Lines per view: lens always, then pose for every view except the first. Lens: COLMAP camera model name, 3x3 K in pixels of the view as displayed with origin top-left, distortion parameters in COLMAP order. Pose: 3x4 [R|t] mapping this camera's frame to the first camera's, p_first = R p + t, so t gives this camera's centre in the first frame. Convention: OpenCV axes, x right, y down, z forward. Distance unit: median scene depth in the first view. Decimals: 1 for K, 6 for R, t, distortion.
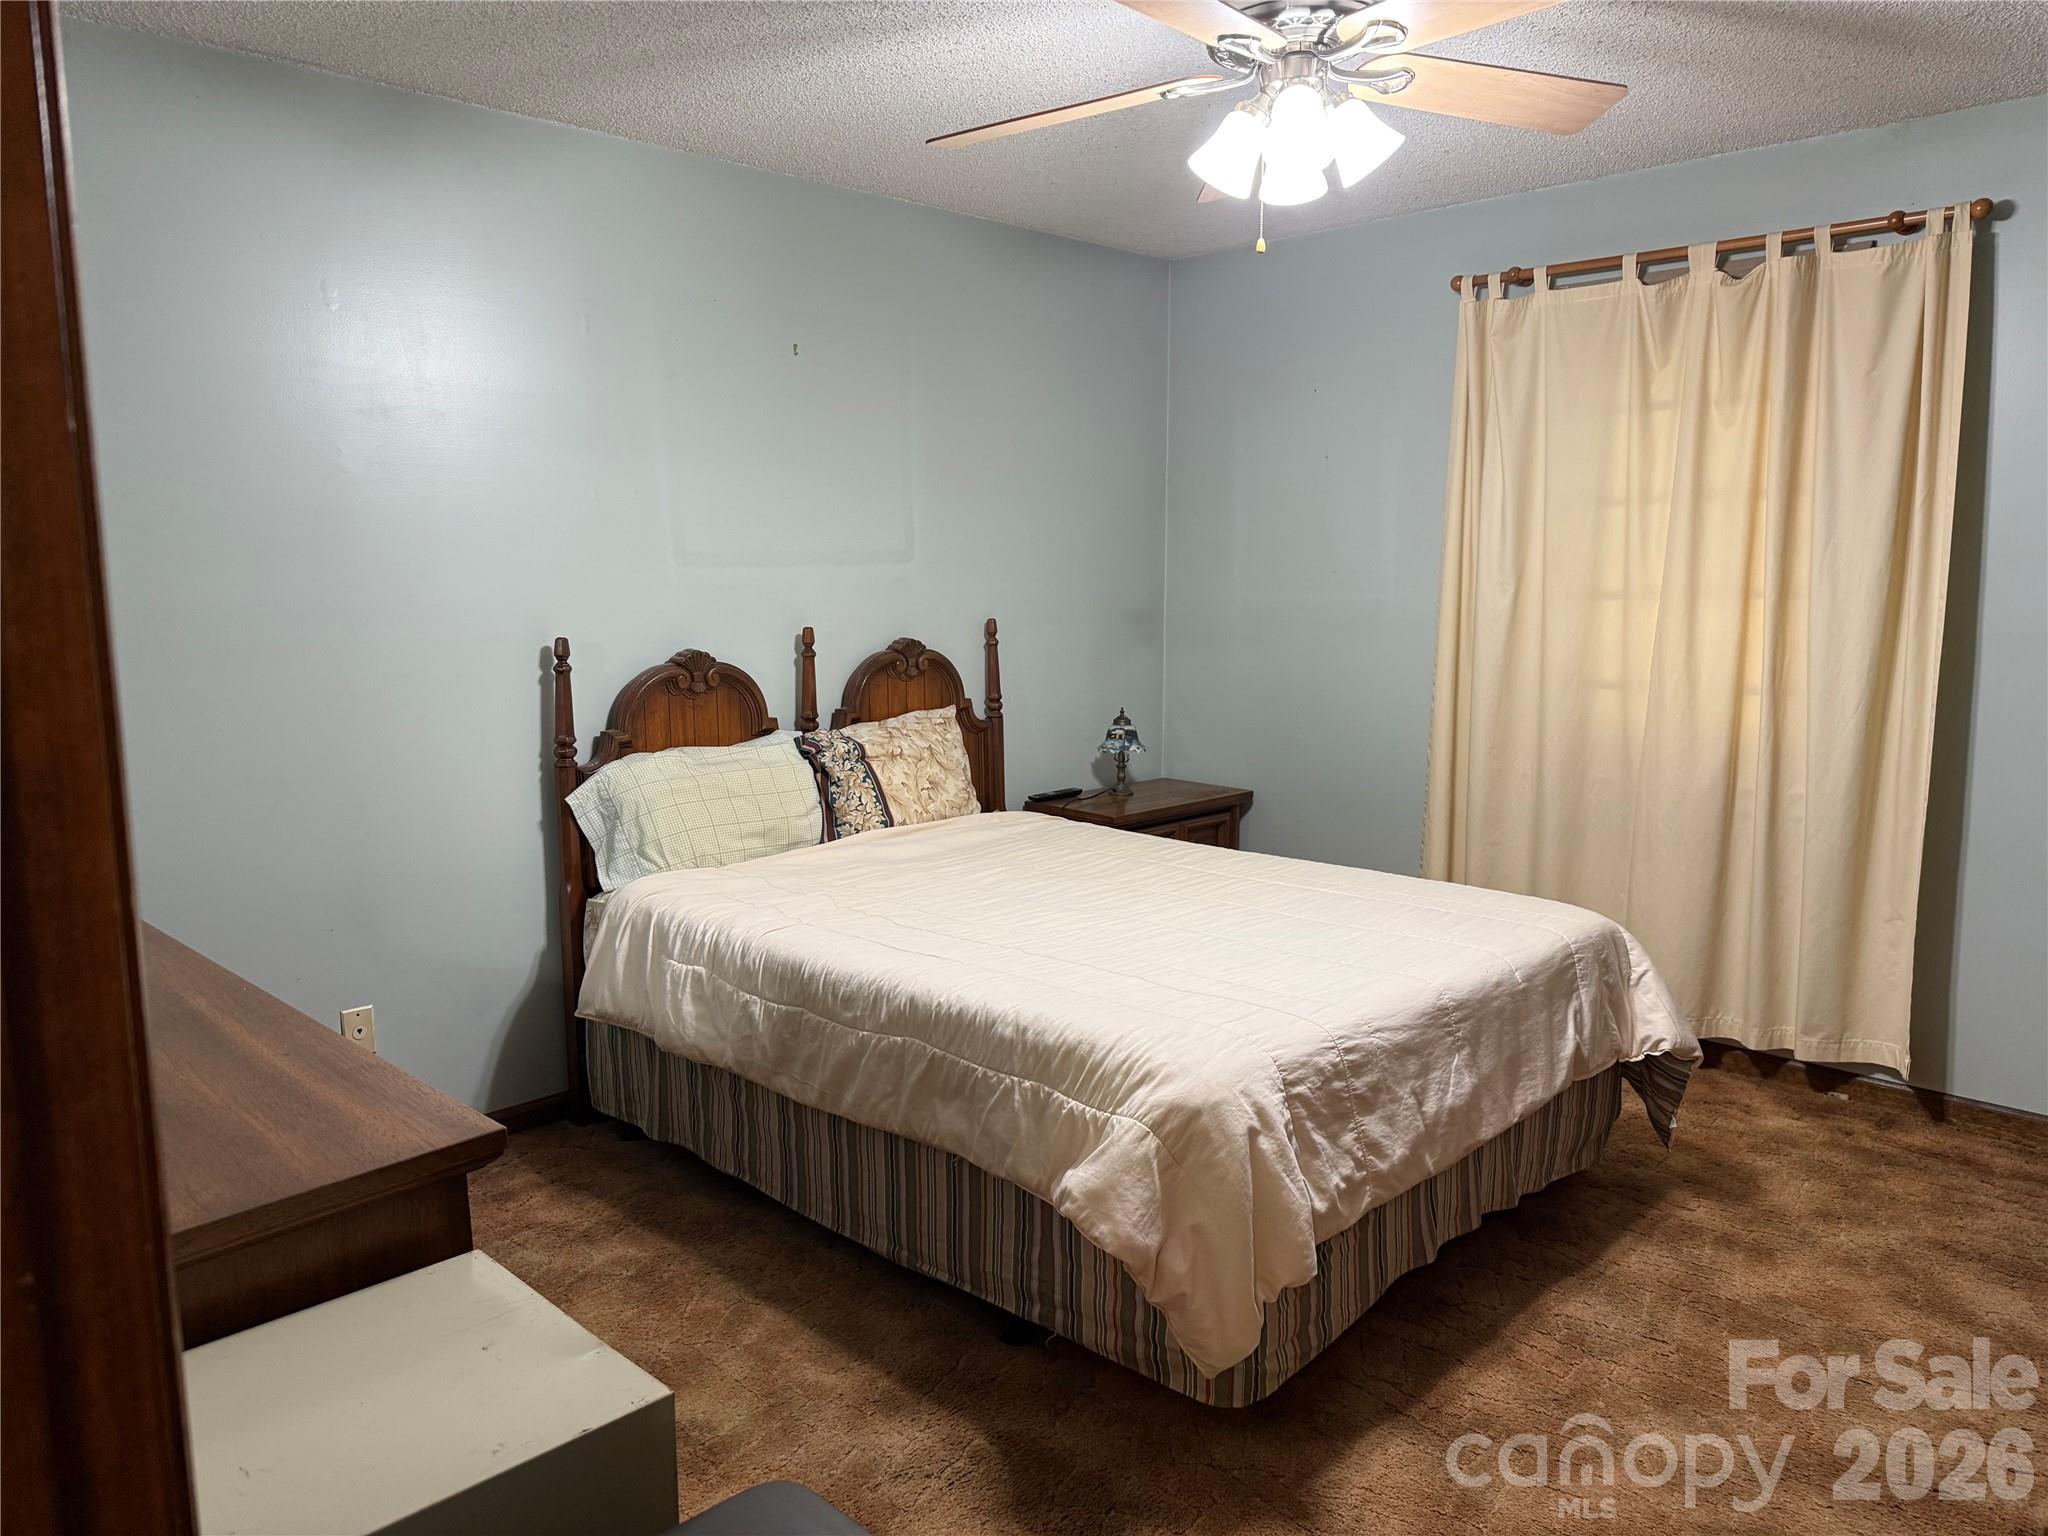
lens RADIAL K [[1426.4, 0, 1020.9], [0, 1426.4, 748.6], [0, 0, 1]] dist [0.083726, -0.111124]
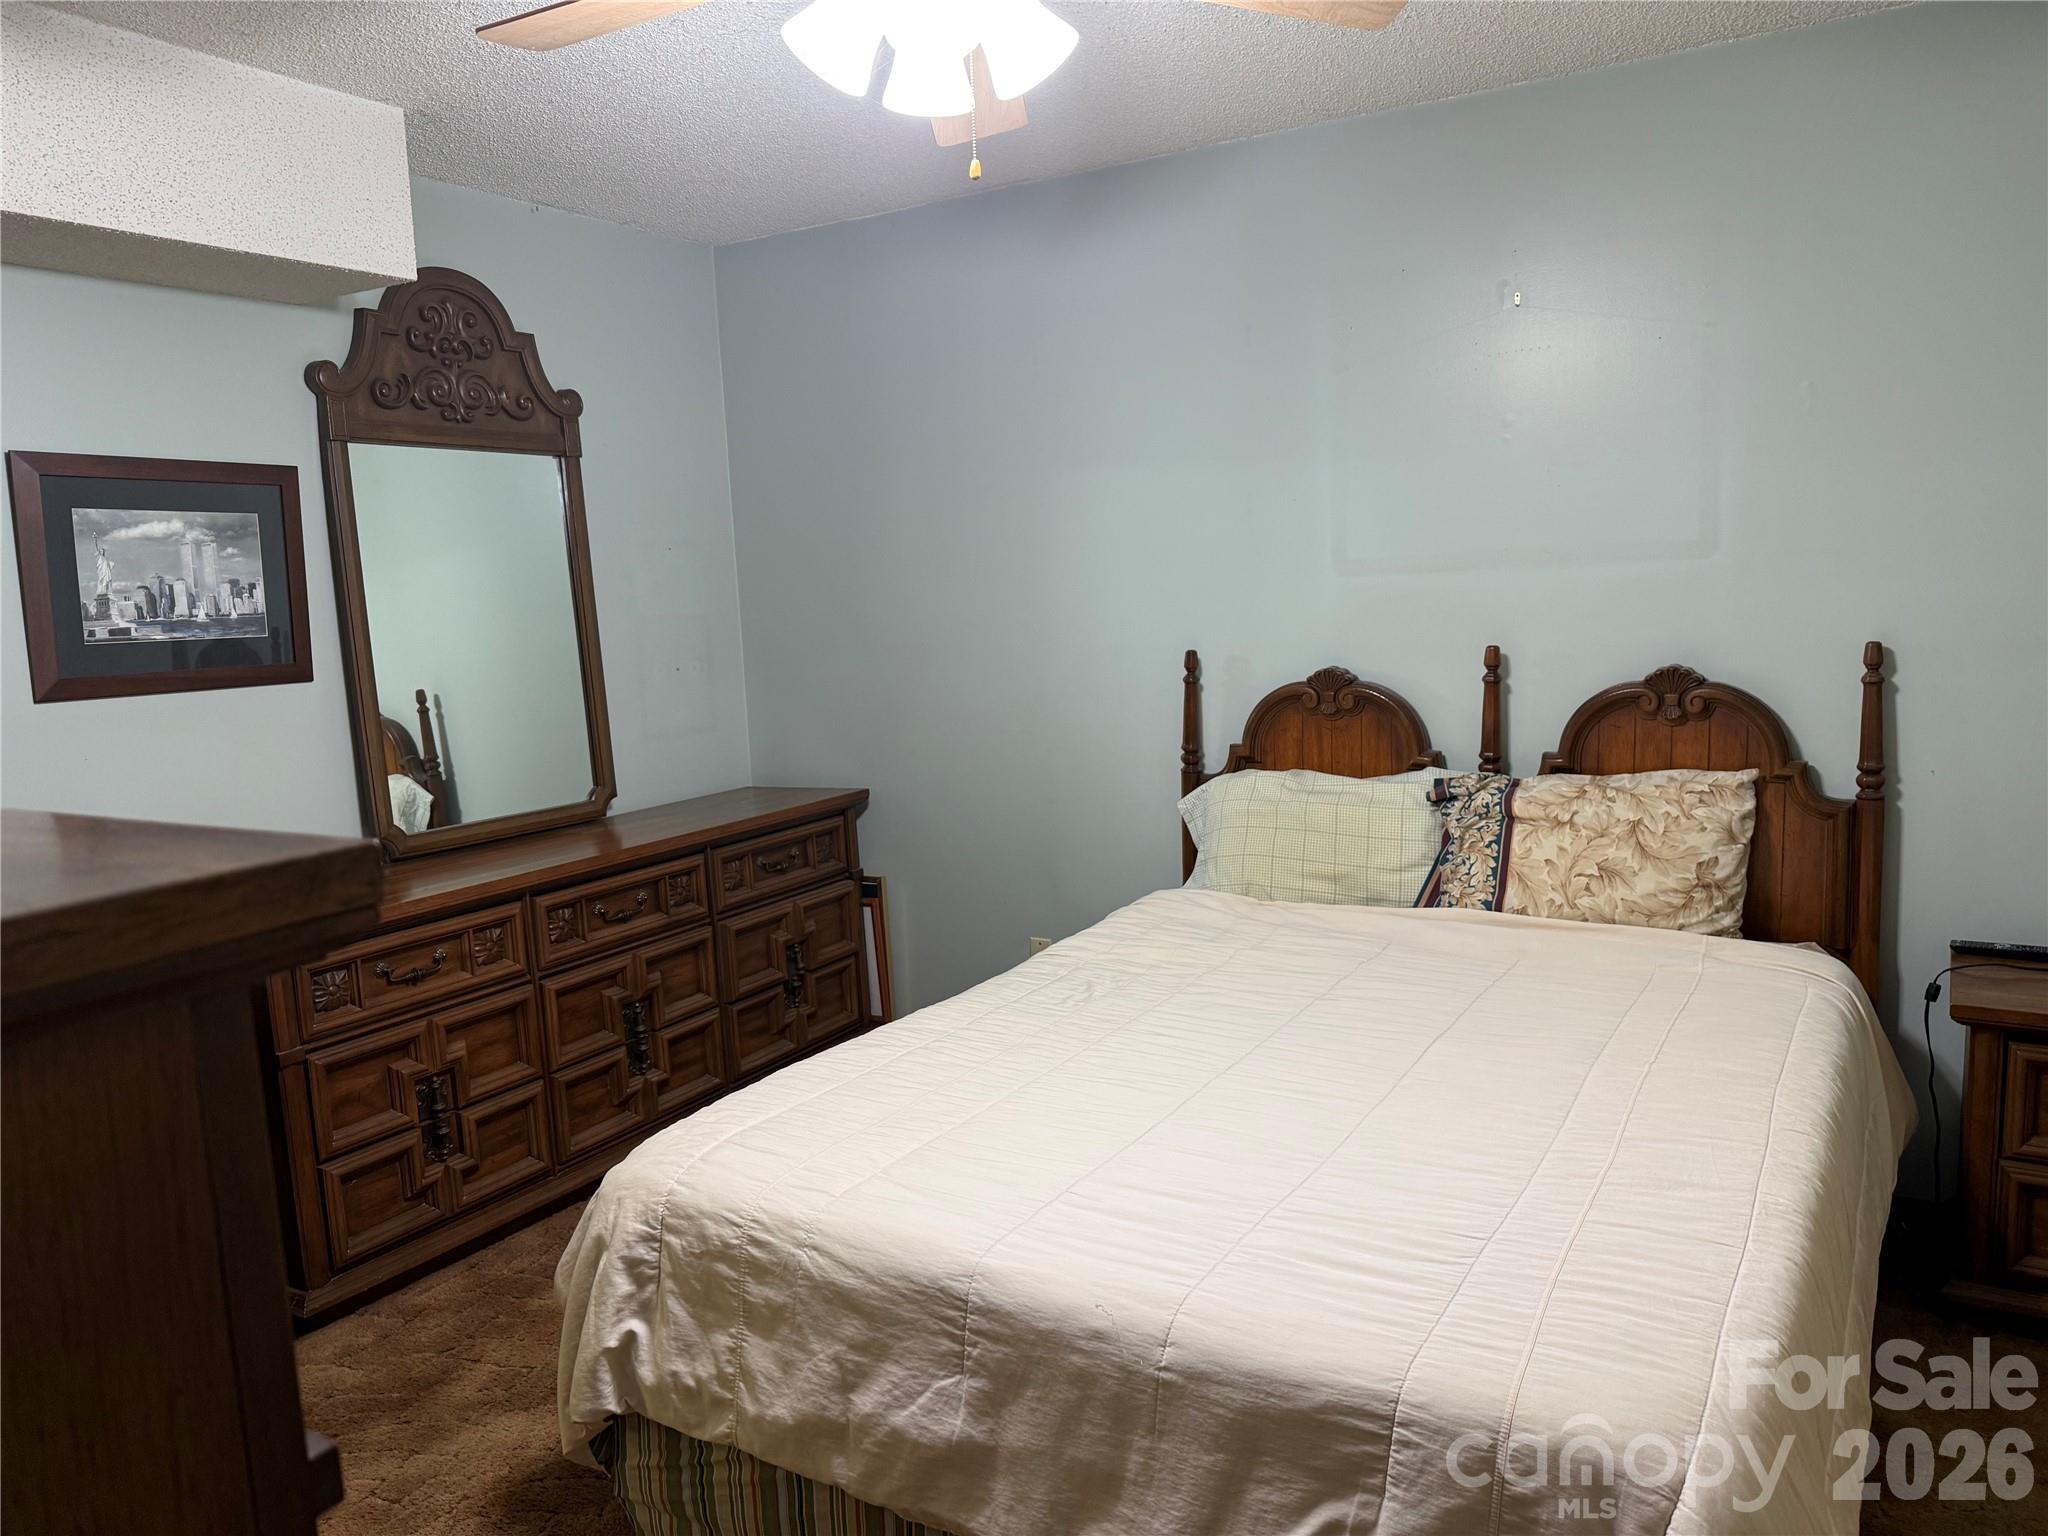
lens RADIAL K [[1426.4, 0, 1028.2], [0, 1426.4, 783.8], [0, 0, 1]] dist [0.083726, -0.111124]
pose [[0.240513, 0.140636, -0.960404, 0.659780], [-0.089563, 0.988442, 0.122312, -0.096152], [0.966505, 0.056599, 0.250329, 0.632586]]
